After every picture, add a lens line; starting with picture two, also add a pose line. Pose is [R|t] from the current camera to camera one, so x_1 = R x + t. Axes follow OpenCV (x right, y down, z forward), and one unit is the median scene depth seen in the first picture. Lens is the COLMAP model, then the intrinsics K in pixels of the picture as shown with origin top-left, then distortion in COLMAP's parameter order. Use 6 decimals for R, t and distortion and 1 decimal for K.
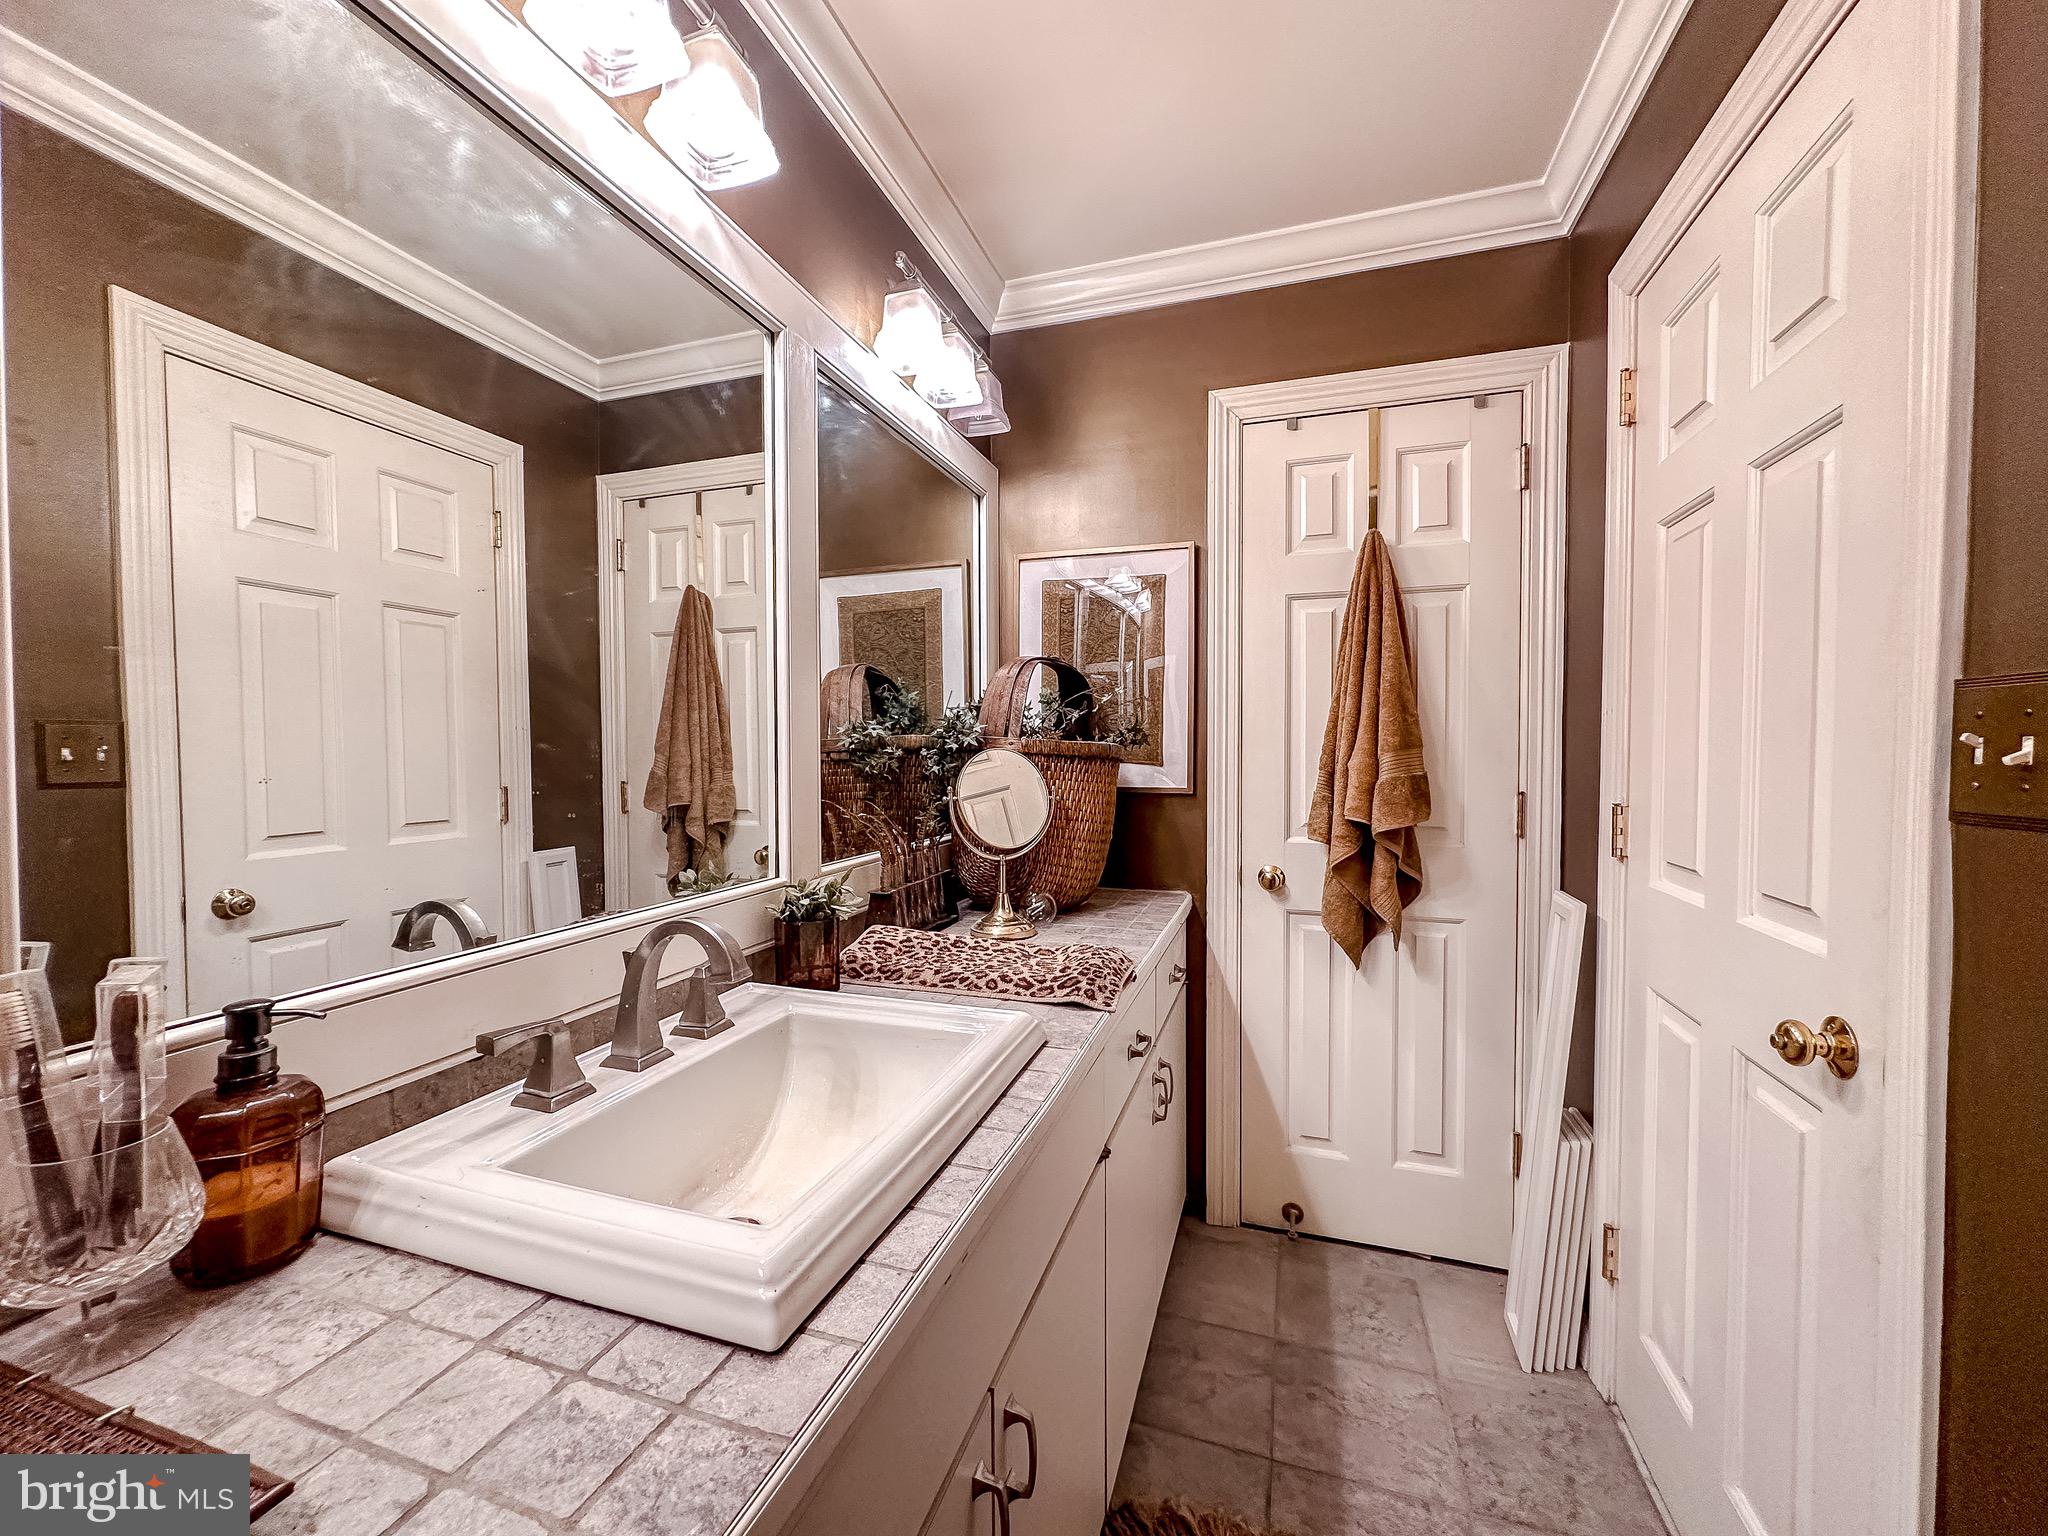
lens RADIAL K [[819.2, 0, 1027.4], [0, 819.2, 768.5], [0, 0, 1]] dist [-0.001038, 0.000223]
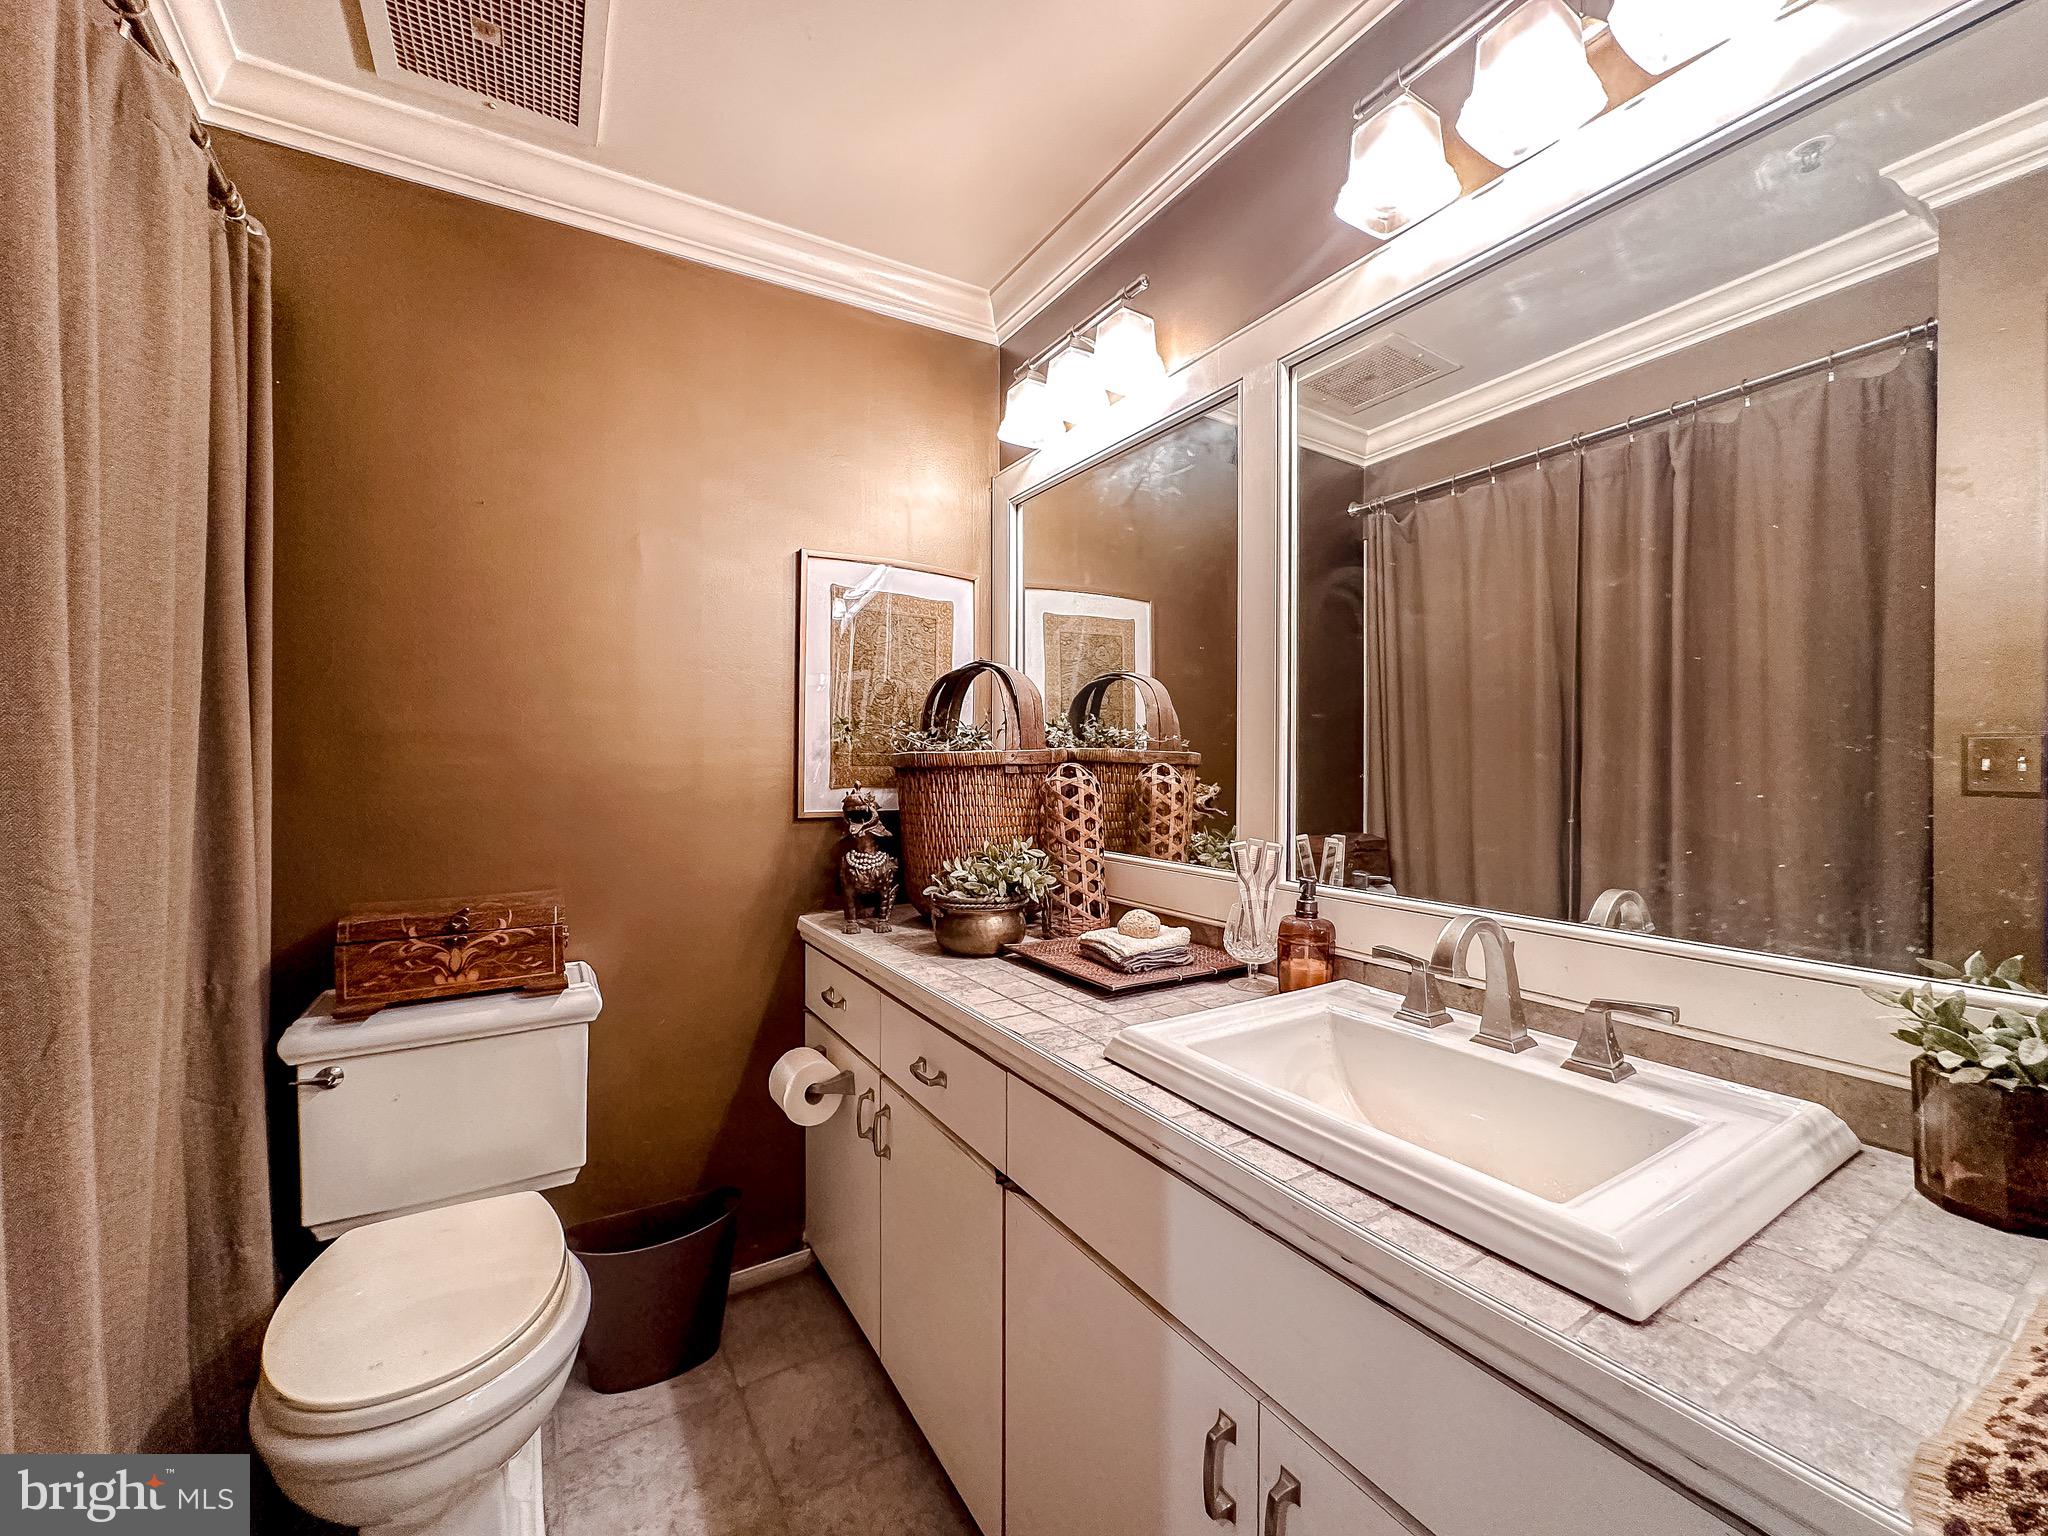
lens RADIAL K [[819.2, 0, 1020.2], [0, 819.2, 765.2], [0, 0, 1]] dist [-0.001038, 0.000223]
pose [[-0.640950, 0.004631, -0.767569, 0.937516], [-0.019369, 0.999566, 0.022205, -0.032229], [0.767338, 0.029099, -0.640582, 1.441140]]
